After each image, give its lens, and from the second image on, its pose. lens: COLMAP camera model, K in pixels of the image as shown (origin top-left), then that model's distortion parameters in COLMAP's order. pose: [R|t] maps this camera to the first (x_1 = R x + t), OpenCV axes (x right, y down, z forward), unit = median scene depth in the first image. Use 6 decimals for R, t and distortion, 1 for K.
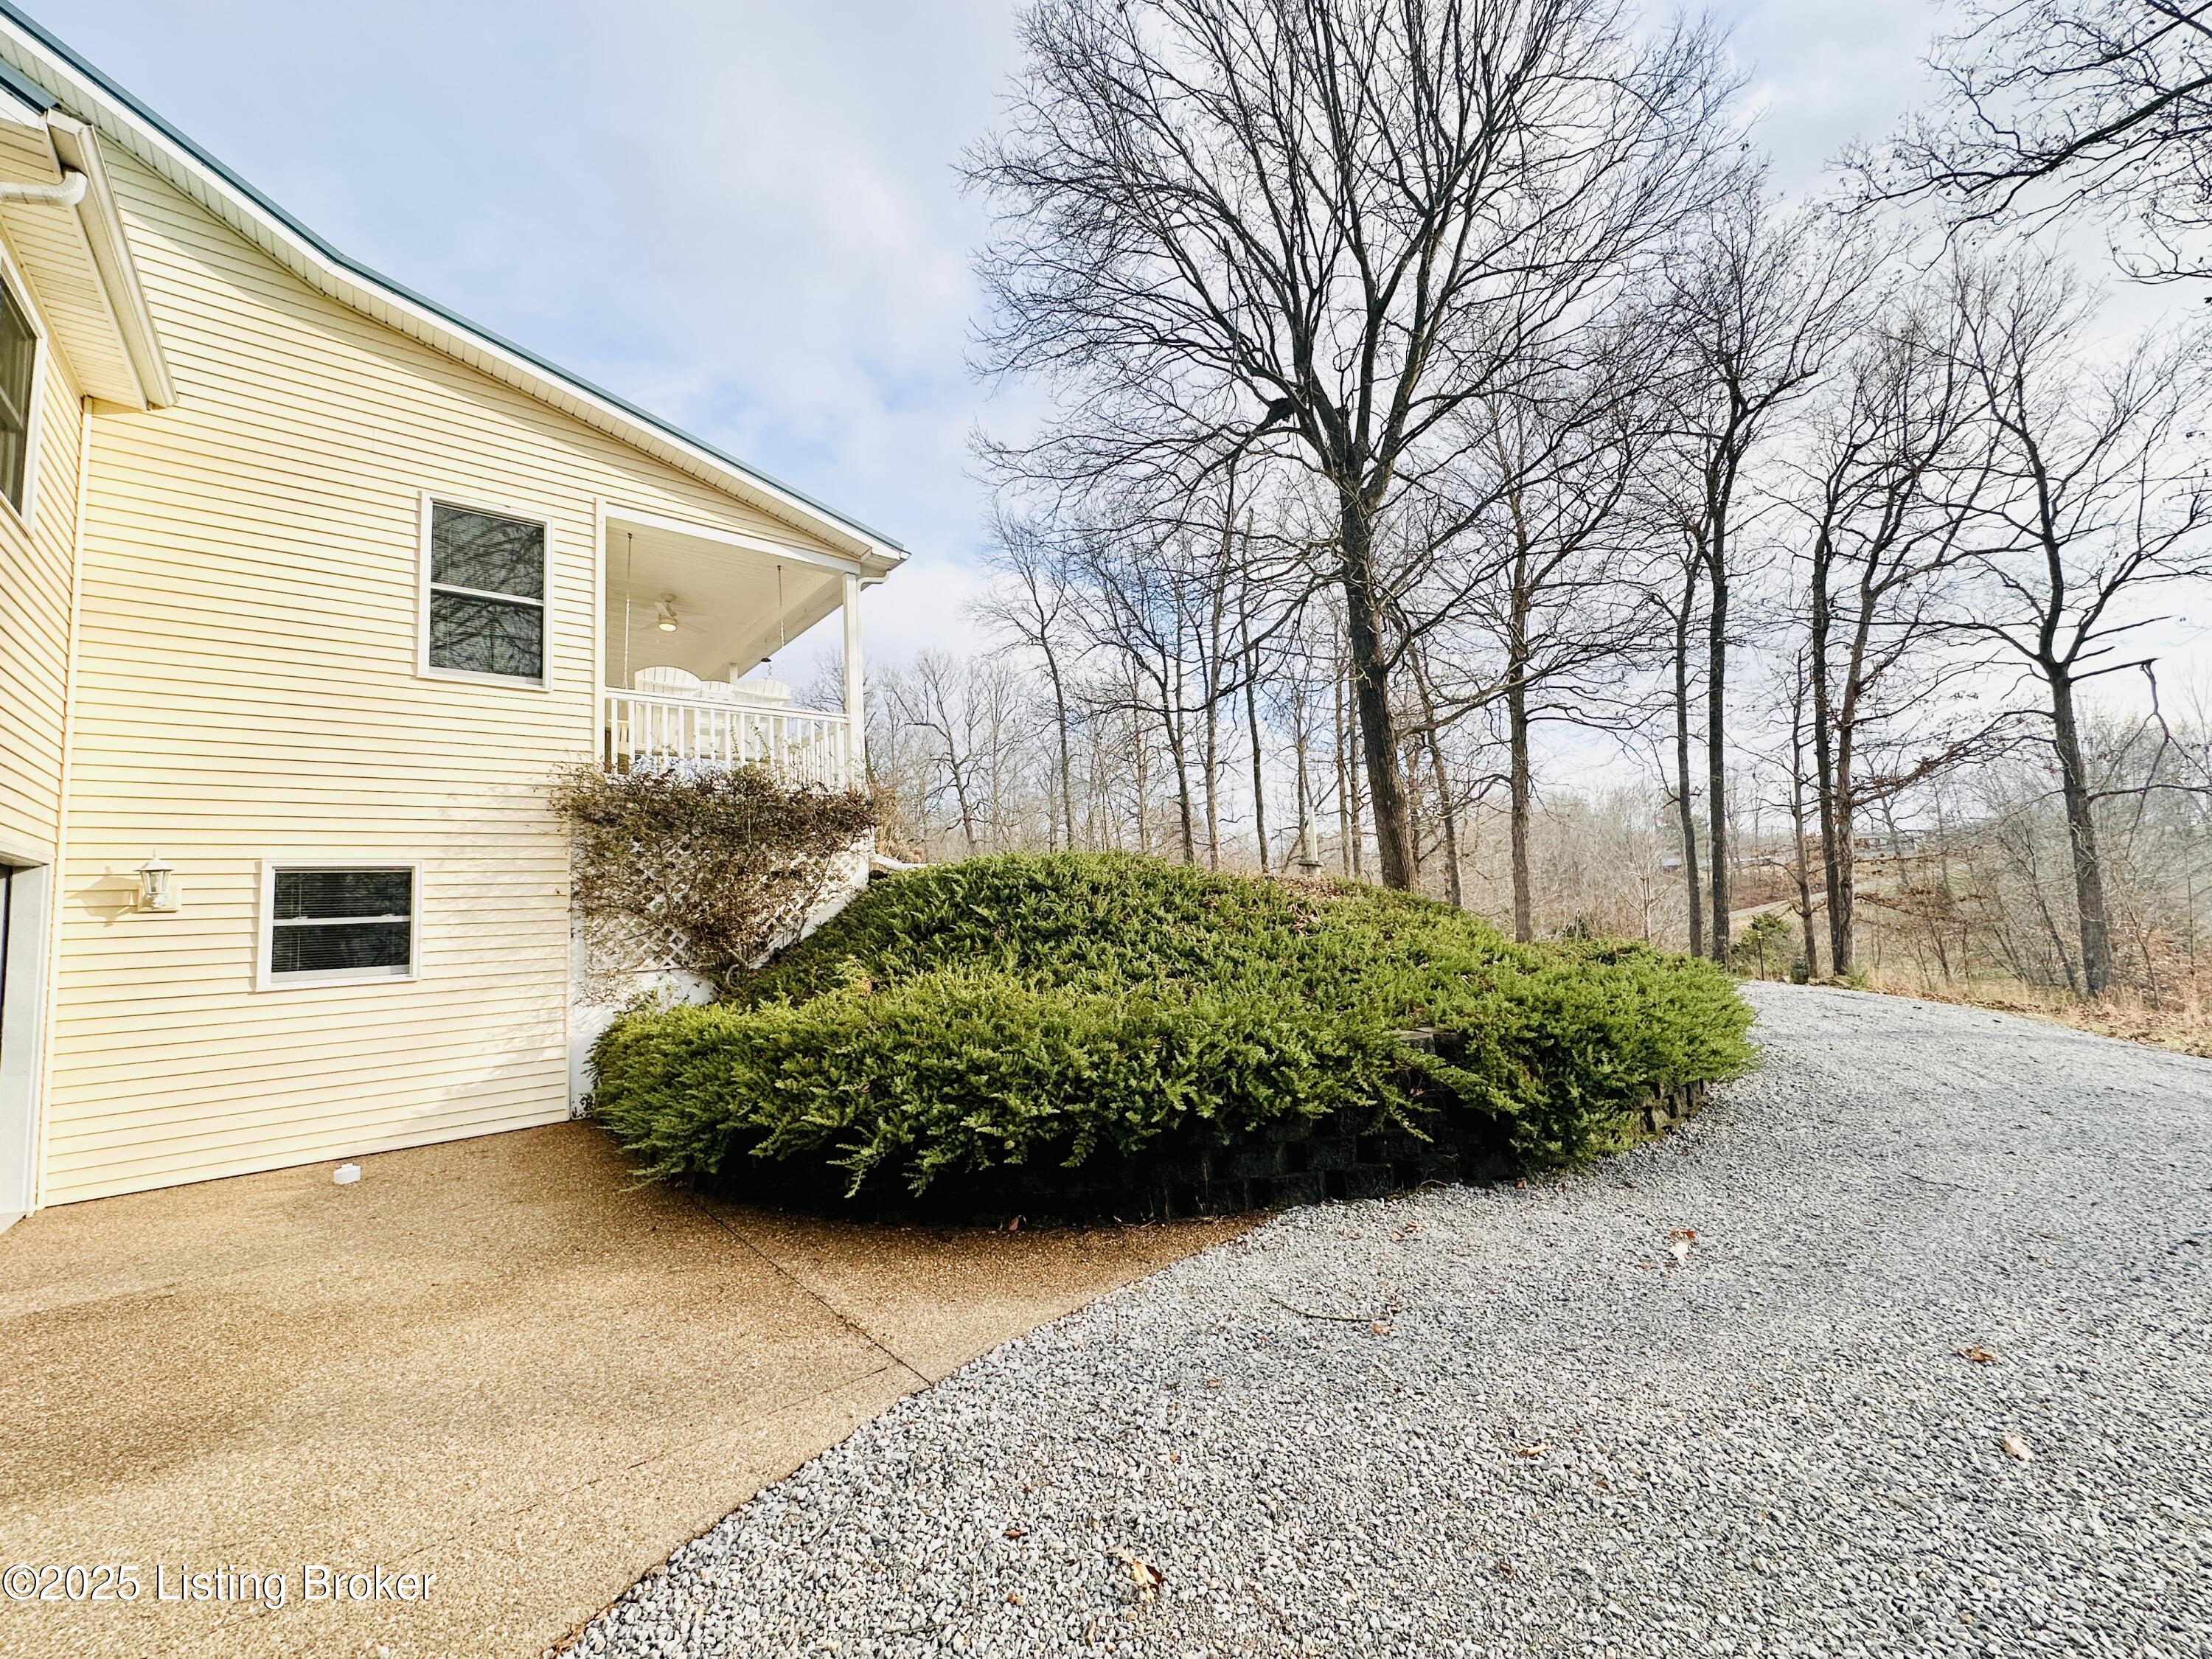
lens RADIAL K [[889.2, 0, 1106.1], [0, 889.2, 828.6], [0, 0, 1]] dist [-0.000789, 0.000096]
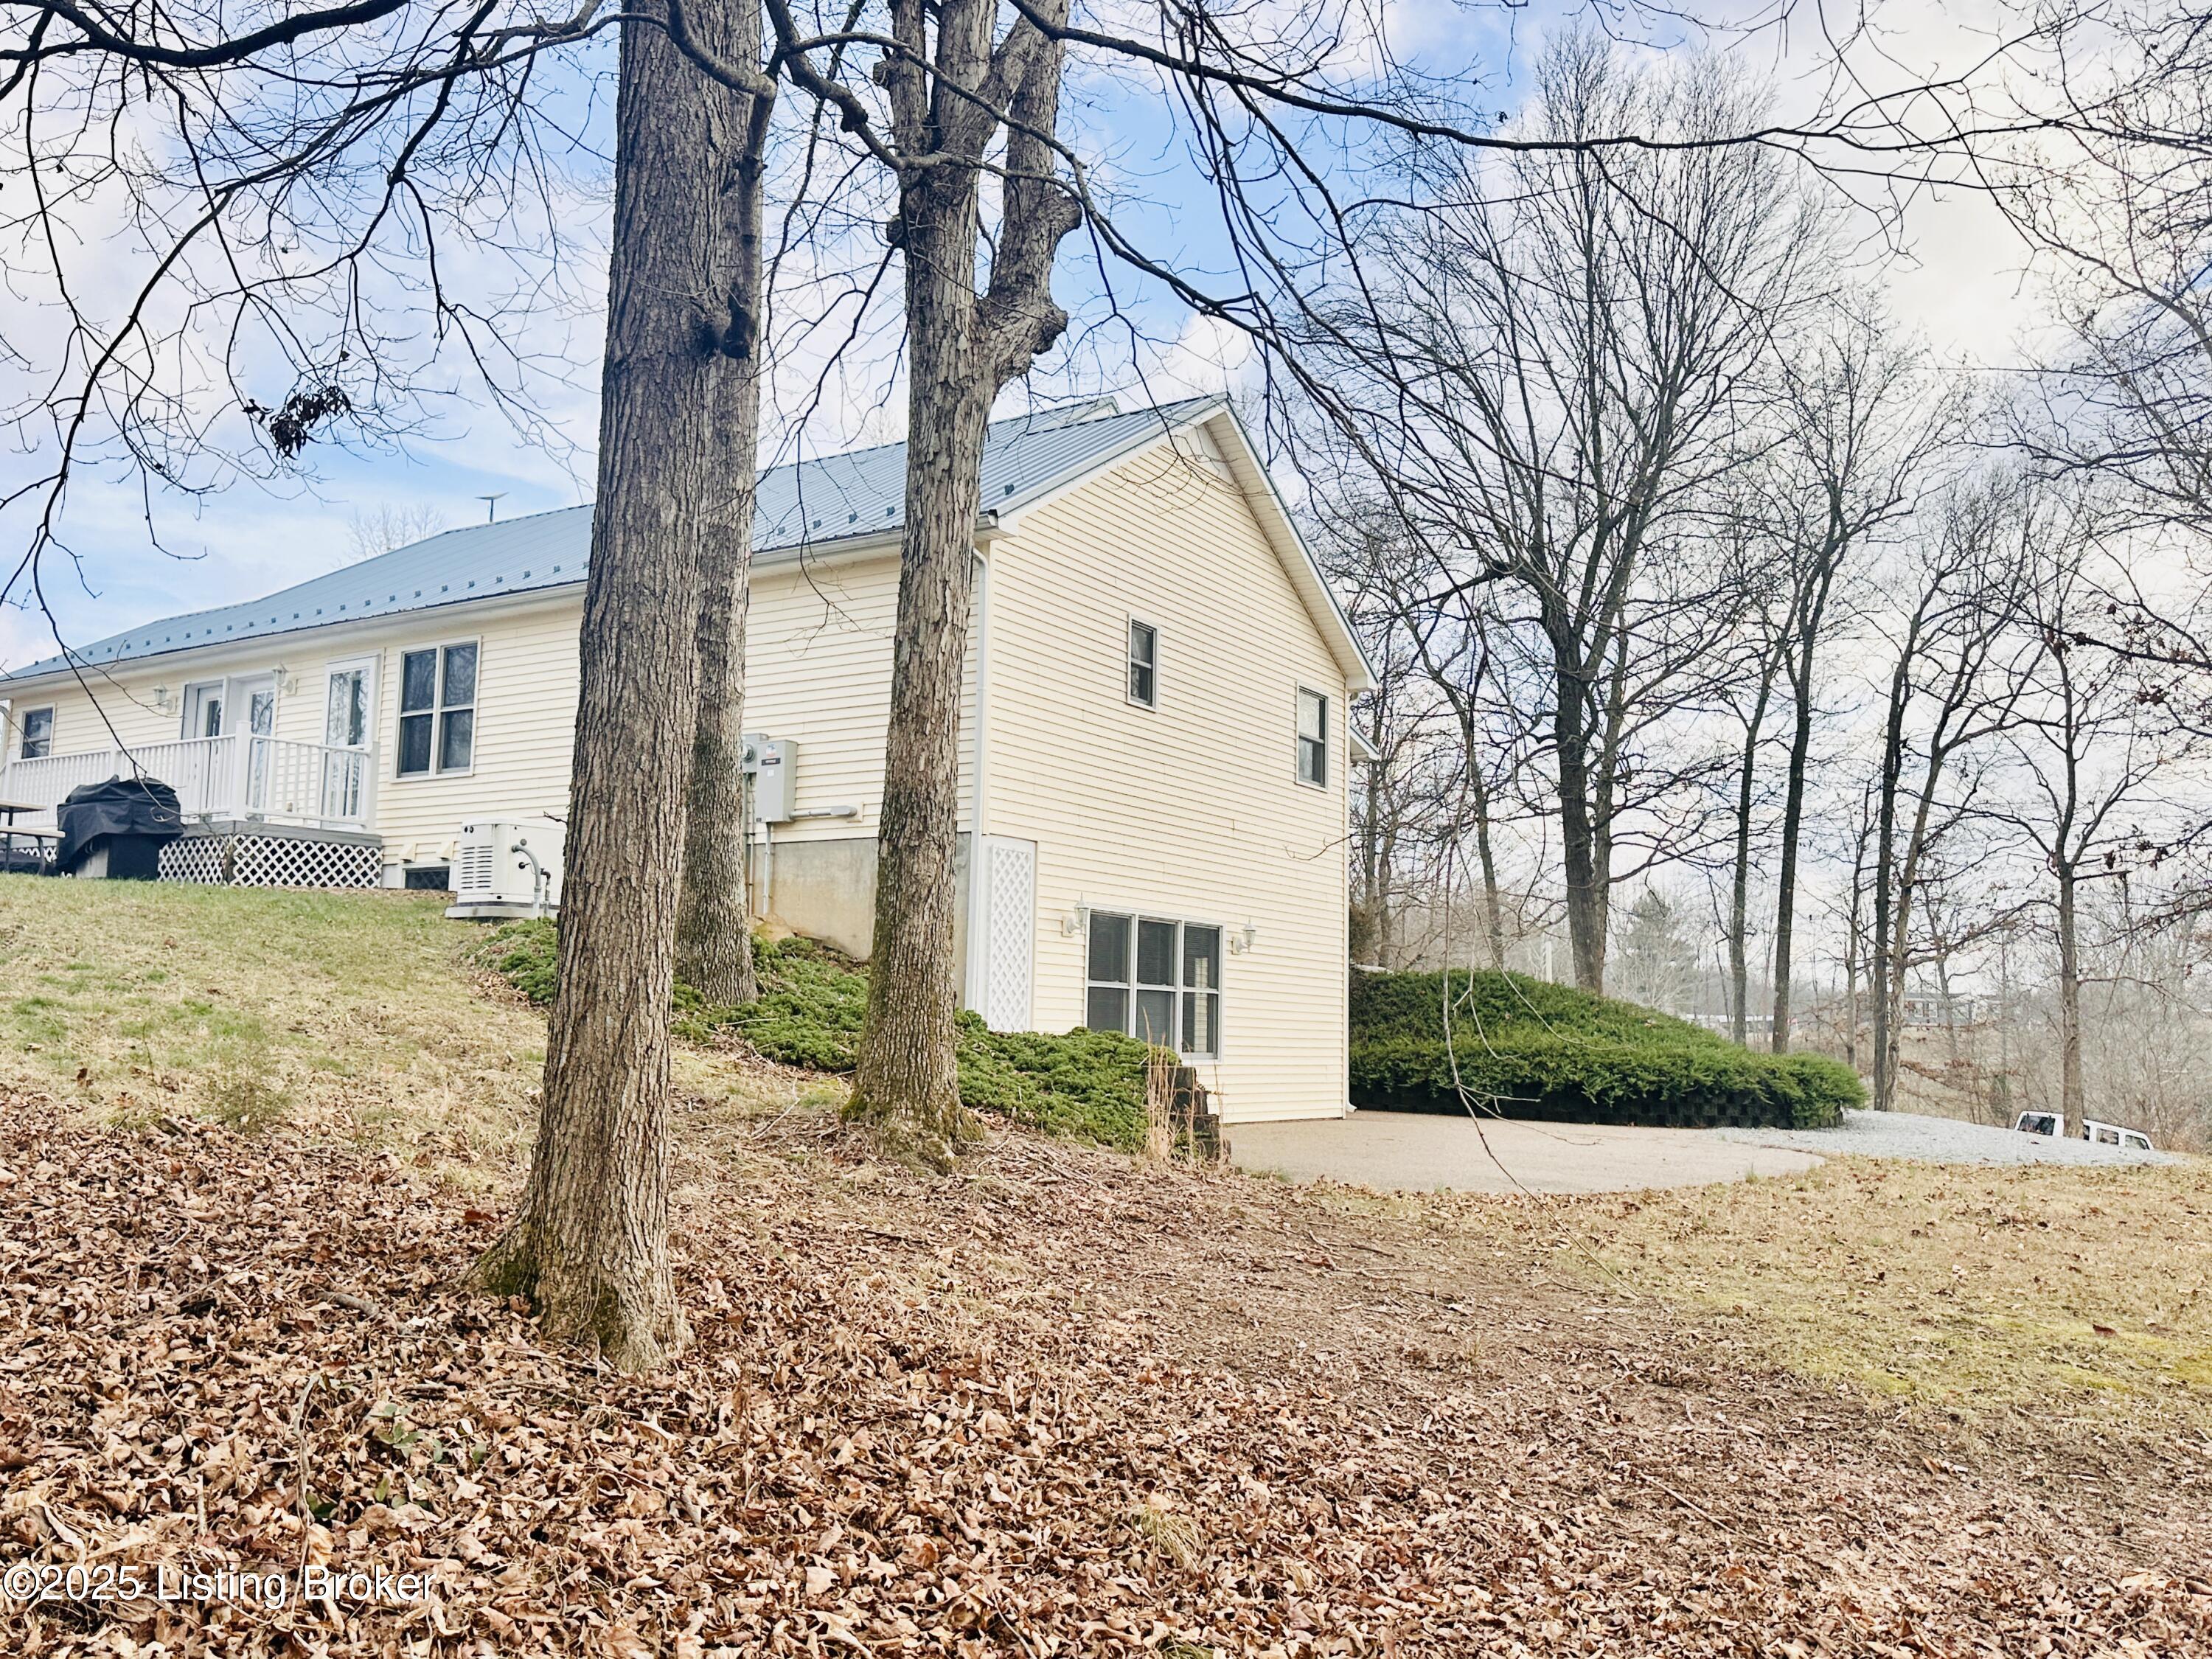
lens RADIAL K [[1783.2, 0, 1103.9], [0, 1783.2, 832.3], [0, 0, 1]] dist [-0.002199, -0.004280]
pose [[0.956851, 0.105386, 0.270794, -0.481480], [-0.097618, 0.994336, -0.042035, -0.005306], [-0.273690, 0.013787, 0.961719, -0.563629]]
